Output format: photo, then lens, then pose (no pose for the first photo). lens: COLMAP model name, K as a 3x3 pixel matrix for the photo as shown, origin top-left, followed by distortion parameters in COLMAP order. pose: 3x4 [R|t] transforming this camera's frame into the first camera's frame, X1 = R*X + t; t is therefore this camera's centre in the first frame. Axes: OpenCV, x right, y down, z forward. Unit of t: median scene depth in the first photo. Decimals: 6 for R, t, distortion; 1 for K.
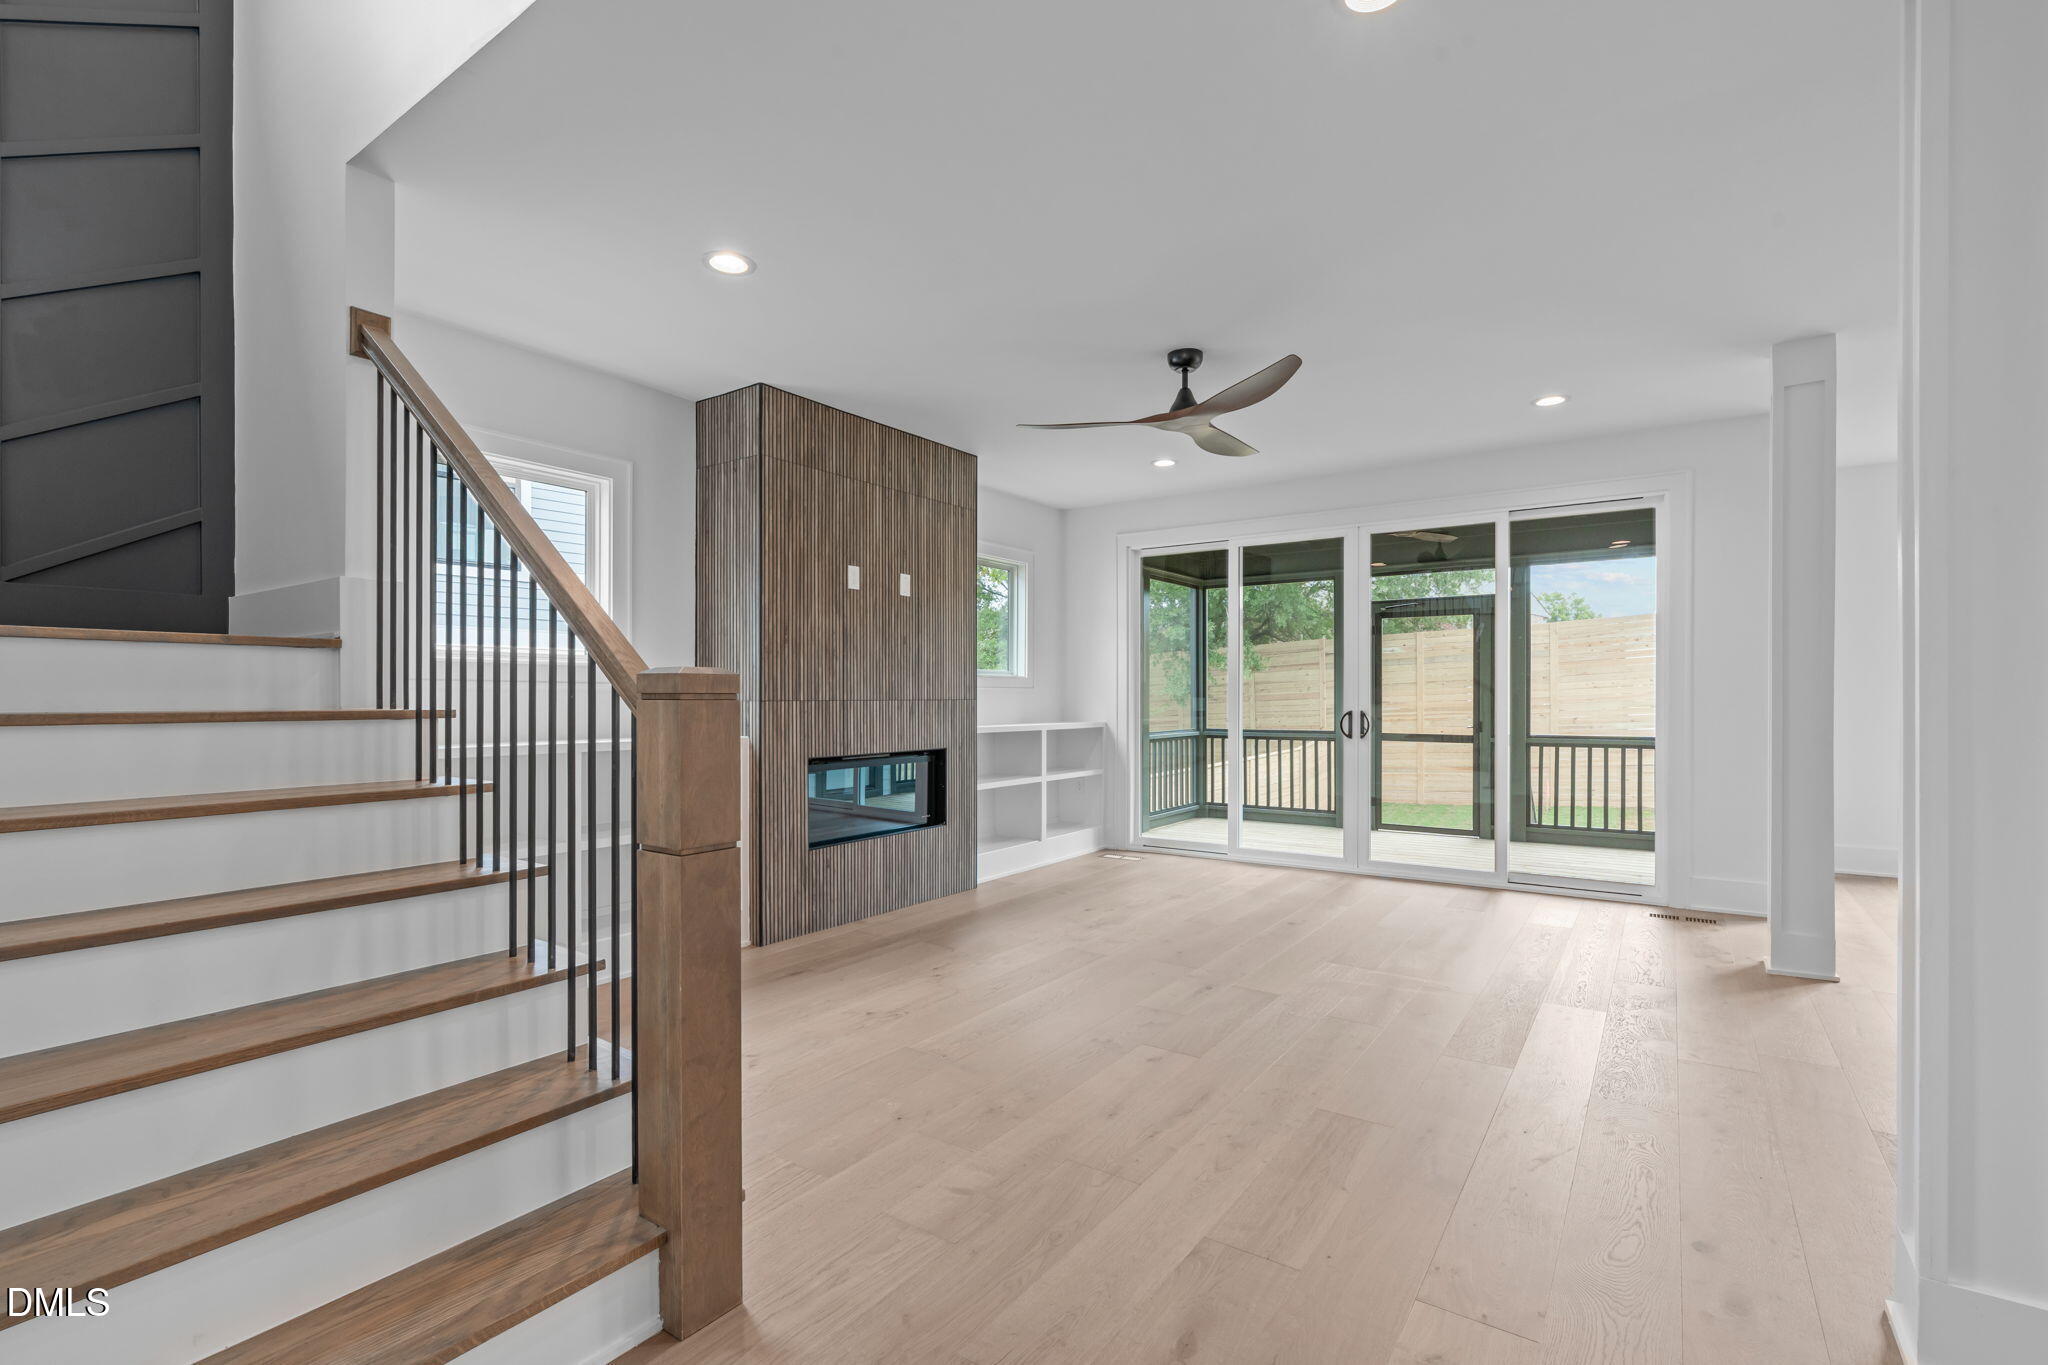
lens RADIAL K [[923.8, 0, 1032.4], [0, 923.8, 693.0], [0, 0, 1]] dist [-0.014593, 0.003107]
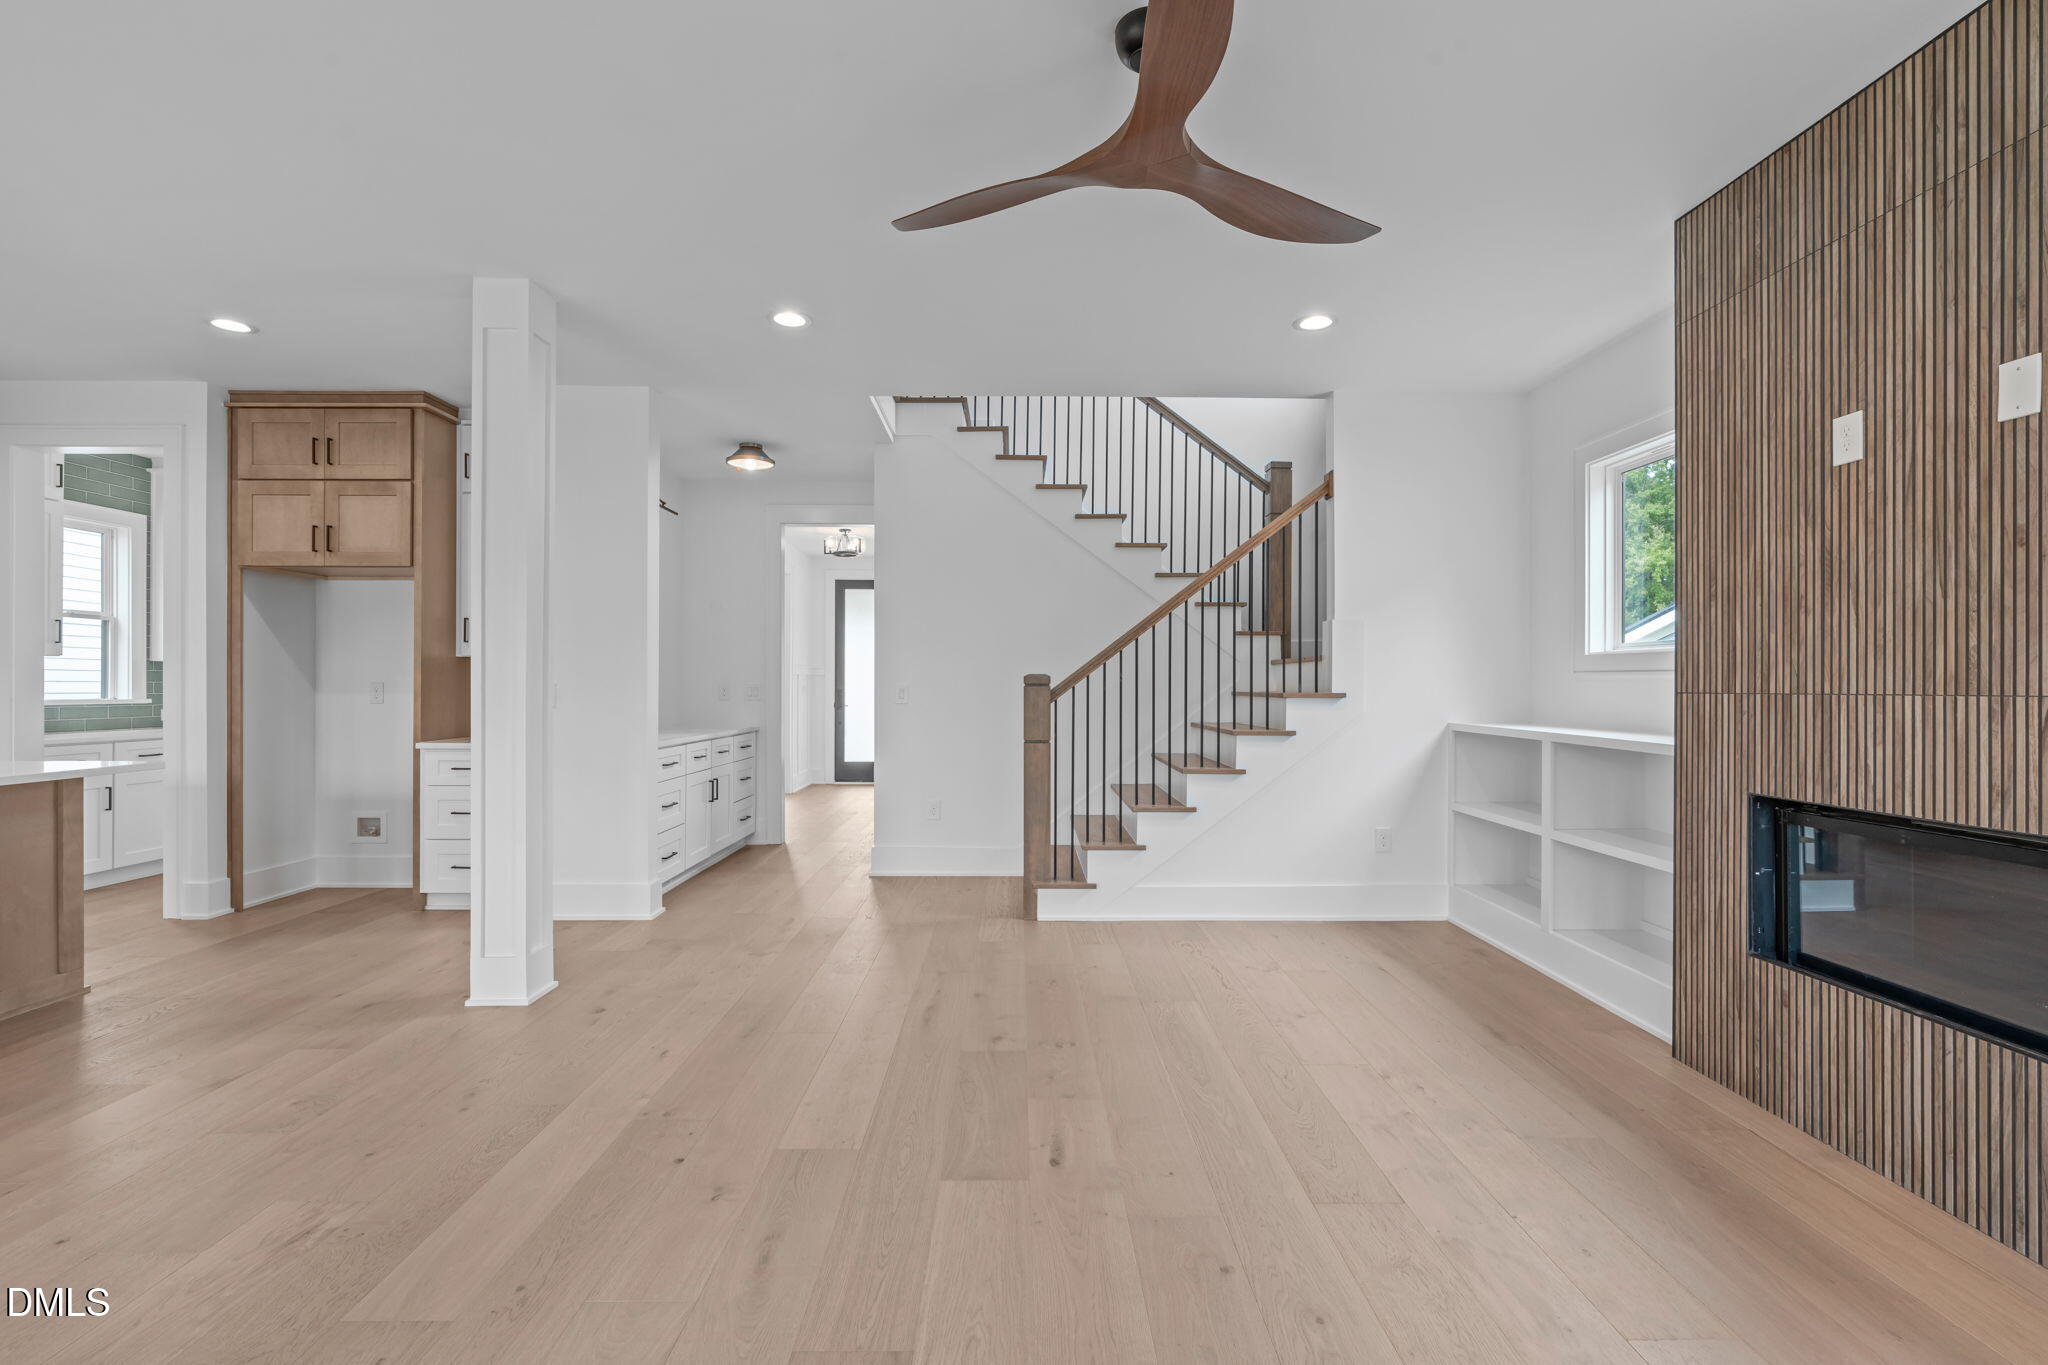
lens RADIAL K [[923.8, 0, 1018.9], [0, 923.8, 683.2], [0, 0, 1]] dist [-0.014593, 0.003107]
pose [[-0.819036, -0.002962, -0.573735, 0.413929], [-0.001201, 0.999993, -0.003449, 0.004011], [0.573741, -0.002136, -0.819034, 1.095002]]
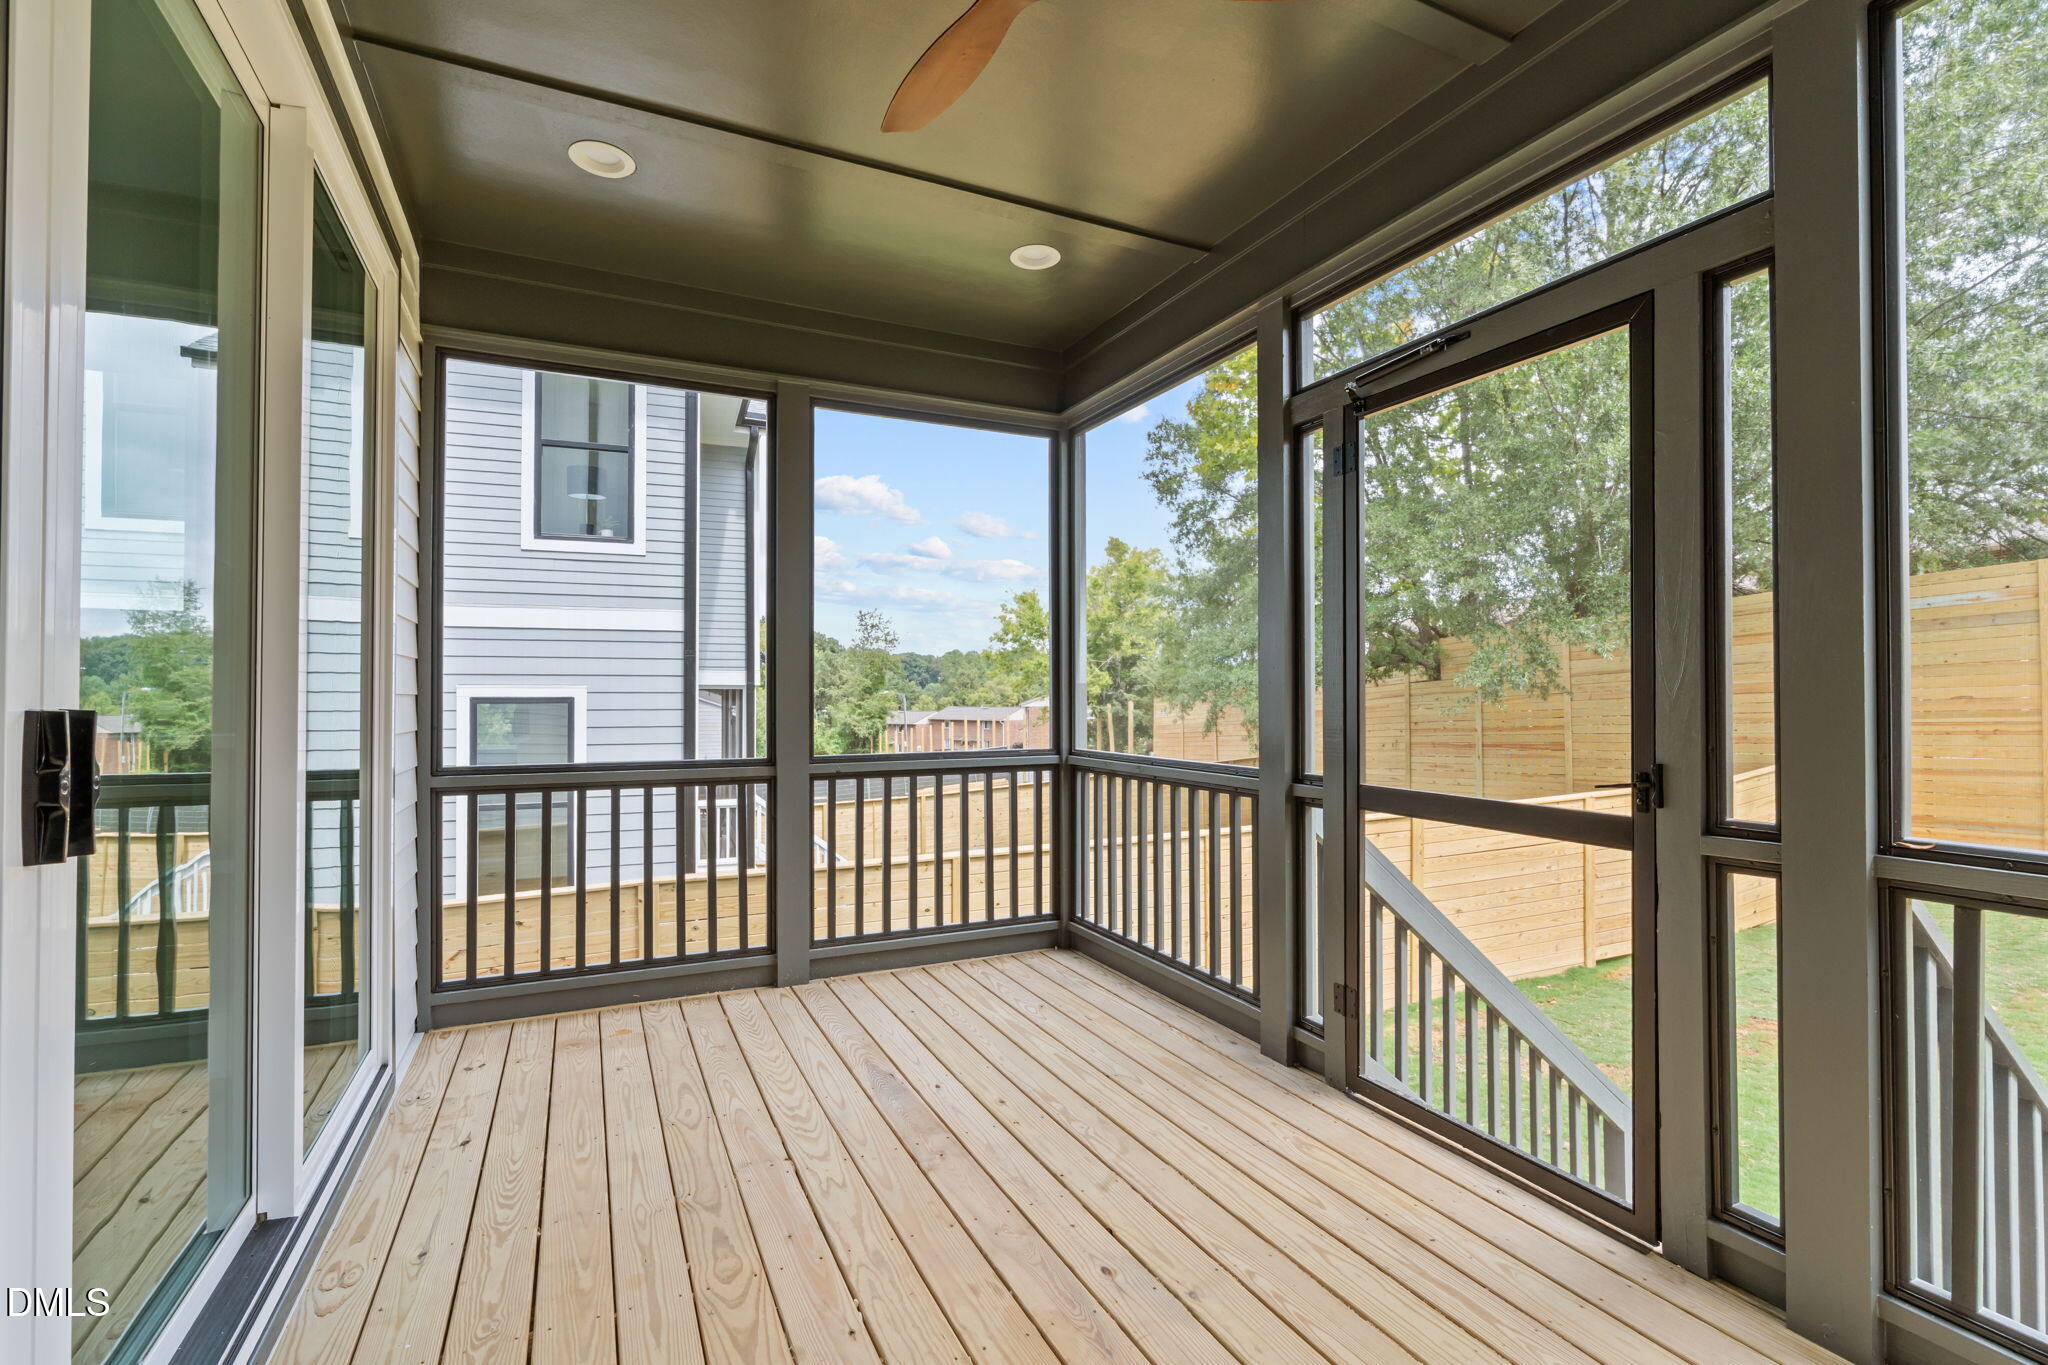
lens RADIAL K [[923.8, 0, 1043.4], [0, 923.8, 683.7], [0, 0, 1]] dist [-0.014593, 0.003107]
pose [[0.872073, -0.007212, -0.489323, 0.745234], [0.003139, 0.999953, -0.009144, 0.020899], [0.489366, 0.006438, 0.872055, 1.153075]]
